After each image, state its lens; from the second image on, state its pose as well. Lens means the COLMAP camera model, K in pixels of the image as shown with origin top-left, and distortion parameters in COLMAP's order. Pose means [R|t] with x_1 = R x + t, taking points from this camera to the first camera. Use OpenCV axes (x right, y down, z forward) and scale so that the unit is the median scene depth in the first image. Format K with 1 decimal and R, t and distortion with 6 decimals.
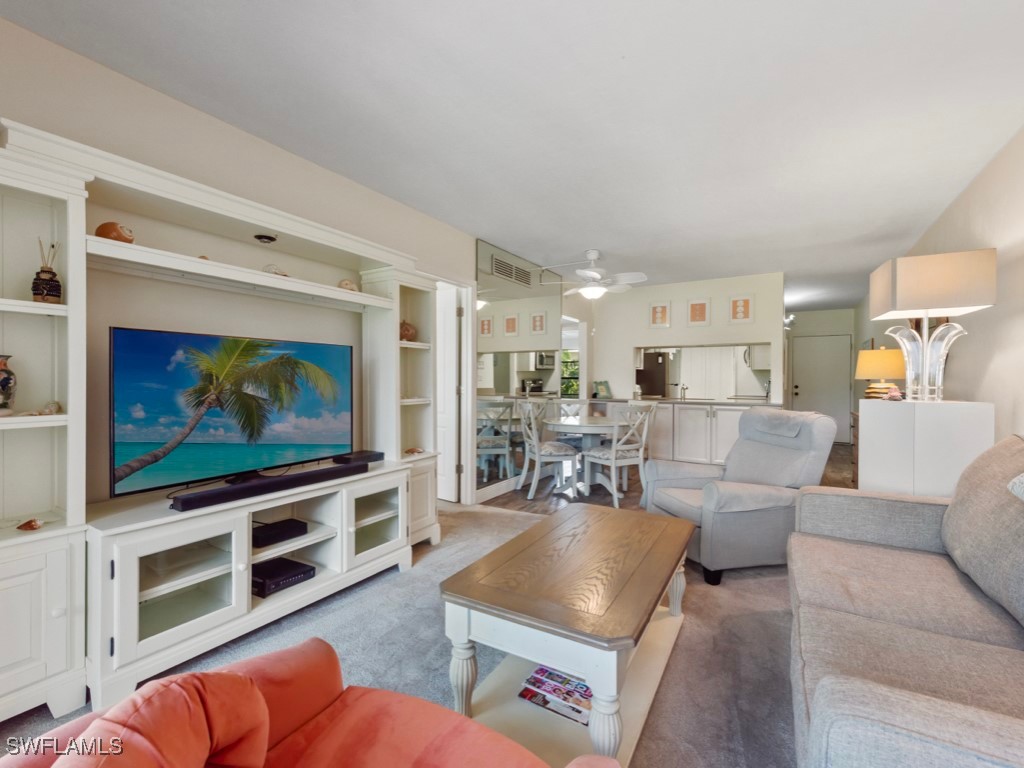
lens RADIAL K [[455.5, 0, 513.9], [0, 455.5, 386.5], [0, 0, 1]] dist [0.017236, 0.000081]
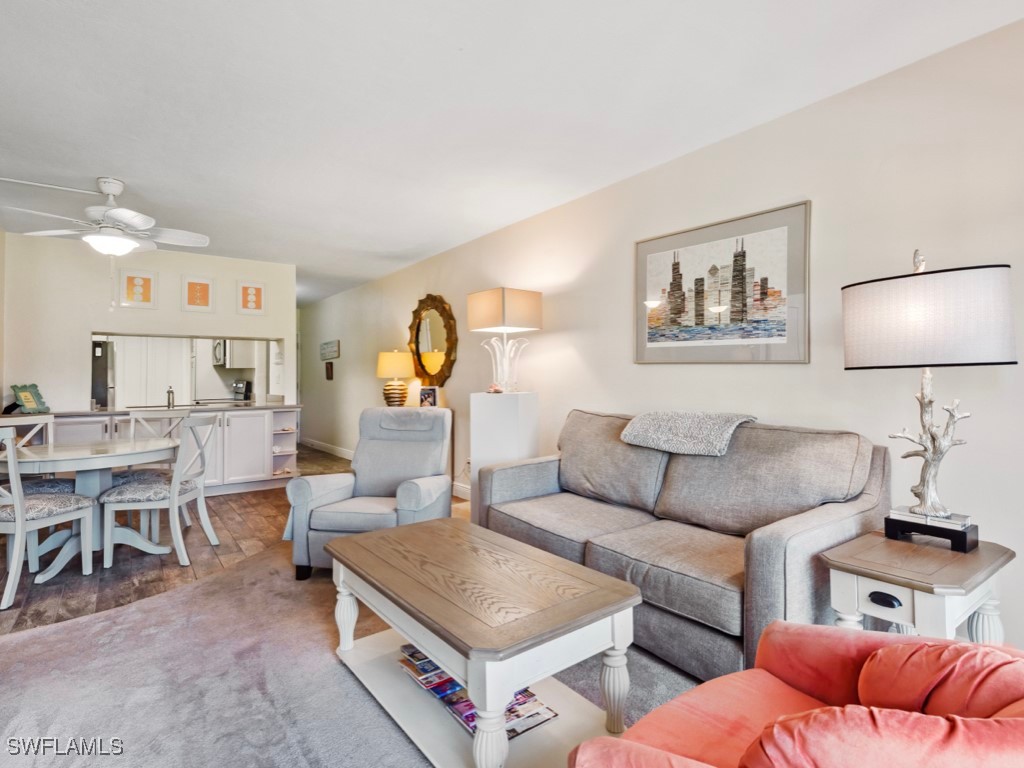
lens RADIAL K [[534.9, 0, 526.0], [0, 534.9, 365.5], [0, 0, 1]] dist [0.005379, 0.001189]
pose [[0.368784, 0.017126, 0.929357, -0.308586], [0.022984, 0.999357, -0.027536, -0.002712], [-0.929231, 0.031515, 0.368153, 0.187419]]
